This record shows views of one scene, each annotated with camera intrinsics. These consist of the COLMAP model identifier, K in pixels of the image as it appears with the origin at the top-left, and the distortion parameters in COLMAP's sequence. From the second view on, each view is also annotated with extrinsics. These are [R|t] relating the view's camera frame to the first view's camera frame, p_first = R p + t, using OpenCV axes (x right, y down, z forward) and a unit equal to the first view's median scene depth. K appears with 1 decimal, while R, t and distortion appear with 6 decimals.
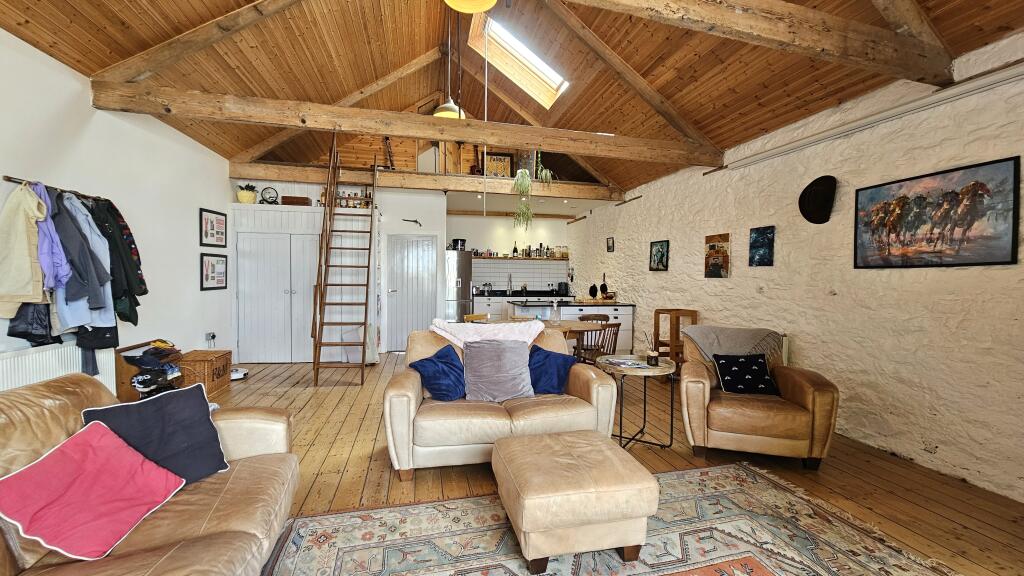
lens RADIAL K [[419.5, 0, 511.3], [0, 419.5, 290.9], [0, 0, 1]] dist [0.000569, 0.000069]
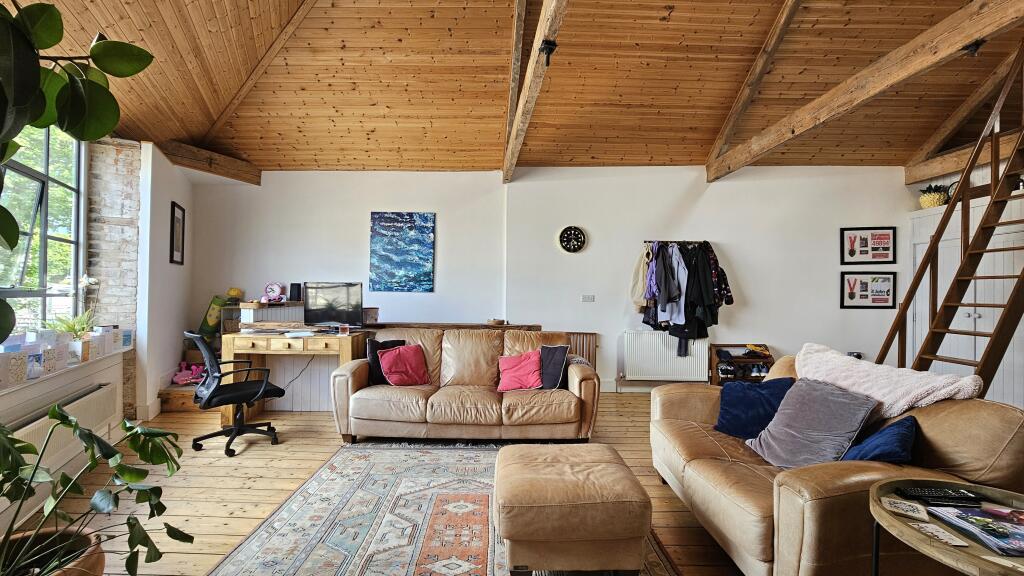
lens RADIAL K [[429.8, 0, 511.6], [0, 429.8, 290.4], [0, 0, 1]] dist [0.000607, -0.000088]
pose [[-0.218391, -0.018694, -0.975682, 0.468757], [-0.044865, 0.998952, -0.009097, 0.000882], [0.974829, 0.041787, -0.219001, 0.457004]]
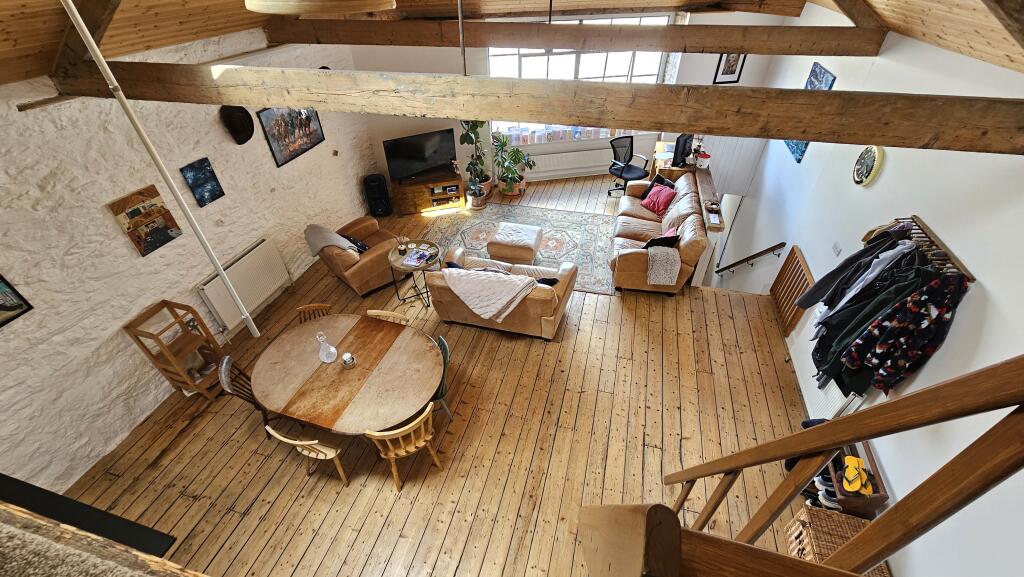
lens RADIAL K [[419.5, 0, 511.3], [0, 419.5, 291.4], [0, 0, 1]] dist [0.000569, 0.000069]
pose [[-0.881387, -0.297629, 0.366843, -0.397068], [0.021598, 0.750359, 0.660678, -0.471699], [-0.471901, 0.590236, -0.654928, 1.265170]]
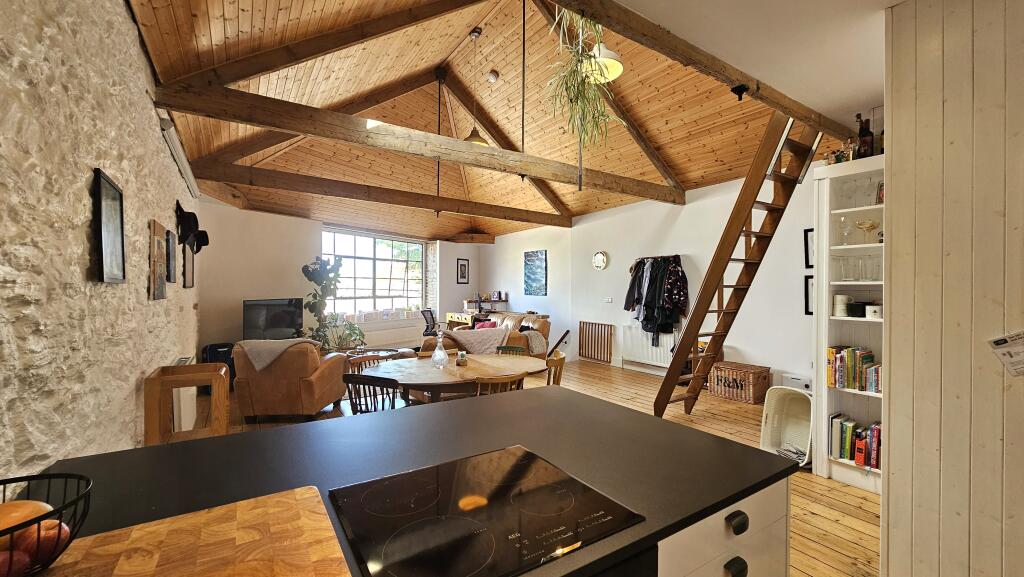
lens RADIAL K [[419.5, 0, 511.3], [0, 419.5, 291.4], [0, 0, 1]] dist [0.000569, 0.000069]
pose [[-0.935985, -0.007164, -0.351966, 0.238992], [-0.020529, 0.999202, 0.034253, -0.075015], [0.351440, 0.039286, -0.935386, 1.704095]]
